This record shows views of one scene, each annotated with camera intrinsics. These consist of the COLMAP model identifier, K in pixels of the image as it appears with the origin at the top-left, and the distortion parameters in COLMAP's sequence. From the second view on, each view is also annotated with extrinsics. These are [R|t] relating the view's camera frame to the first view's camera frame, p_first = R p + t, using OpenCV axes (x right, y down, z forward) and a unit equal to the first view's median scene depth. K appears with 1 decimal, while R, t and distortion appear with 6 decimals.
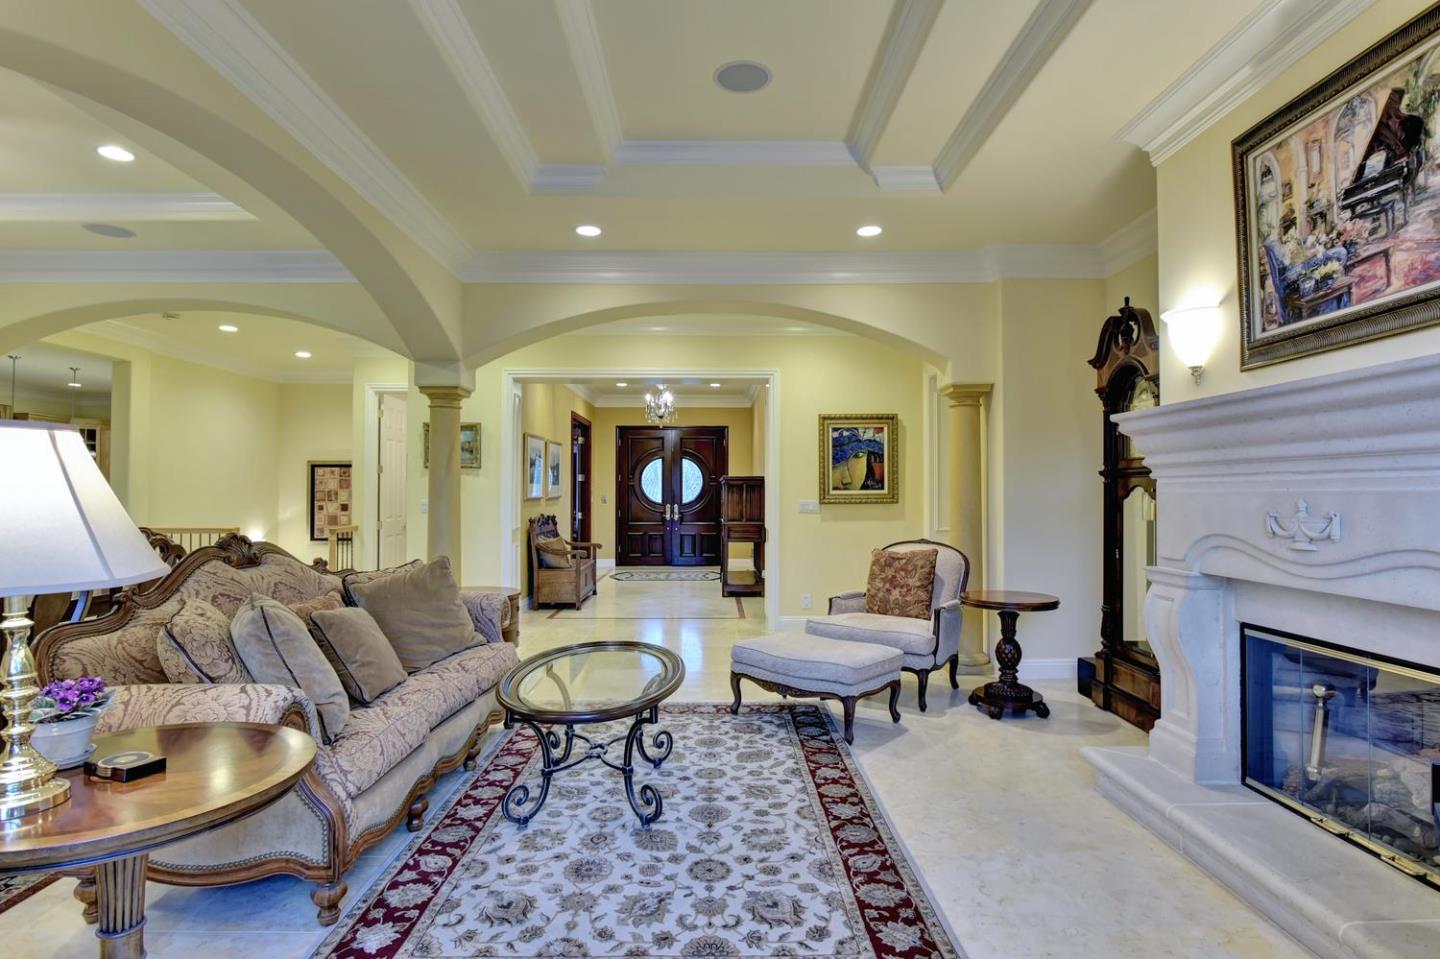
lens RADIAL K [[711.5, 0, 712.9], [0, 711.5, 478.2], [0, 0, 1]] dist [-0.022033, -0.000028]
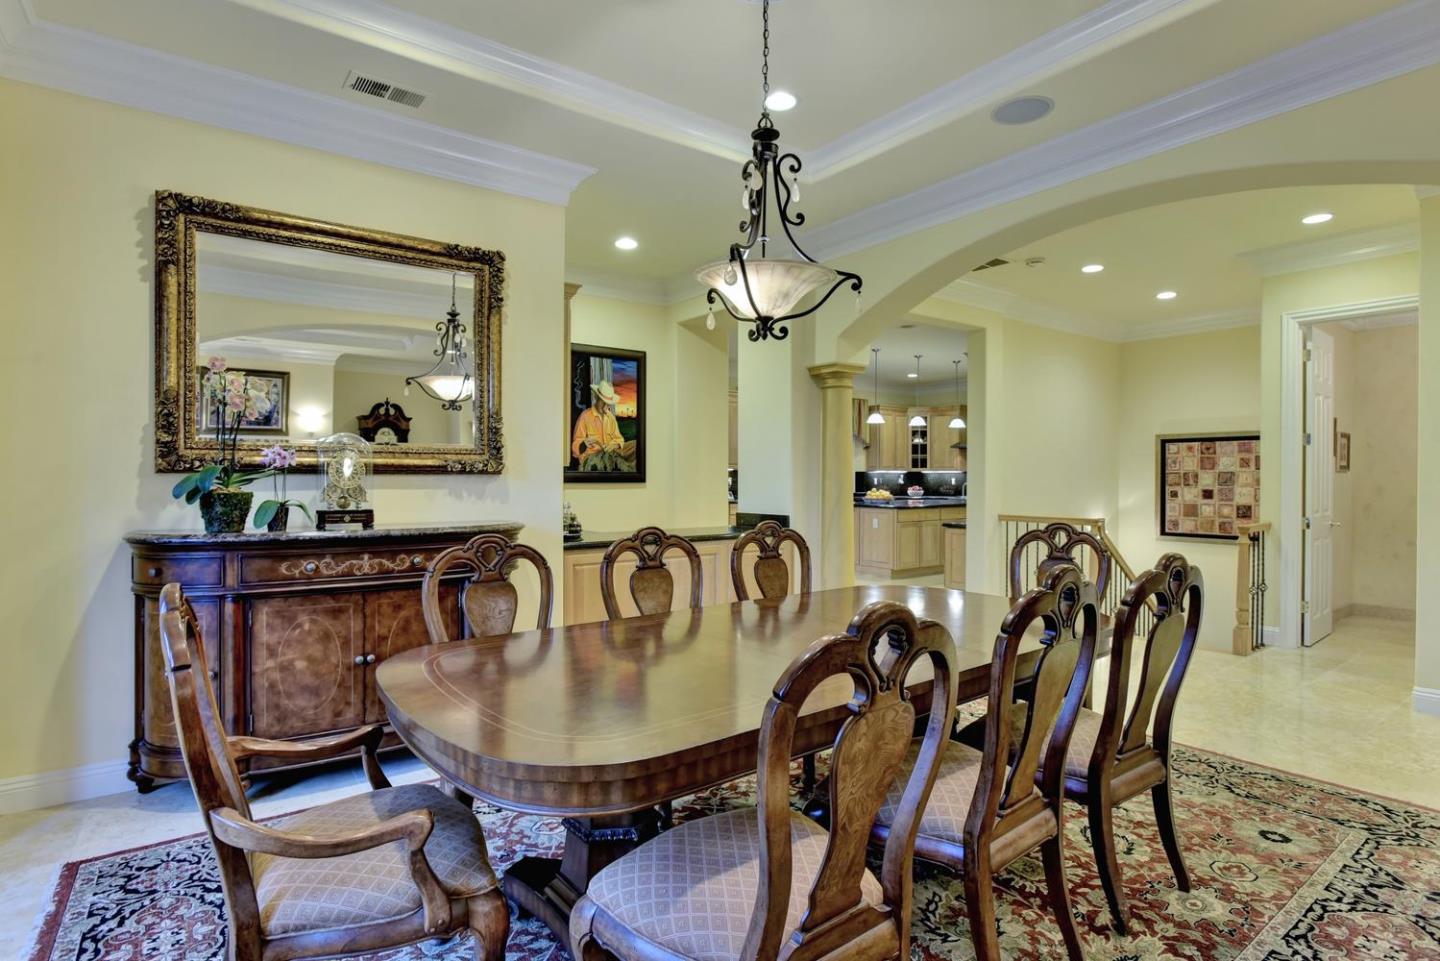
lens RADIAL K [[759.7, 0, 719.8], [0, 759.7, 480.0], [0, 0, 1]] dist [-0.001288, 0.000151]
pose [[0.567226, 0.009137, -0.823511, -0.146625], [0.011414, 0.999755, 0.018955, 0.004266], [0.823483, -0.020151, 0.566983, 0.106160]]
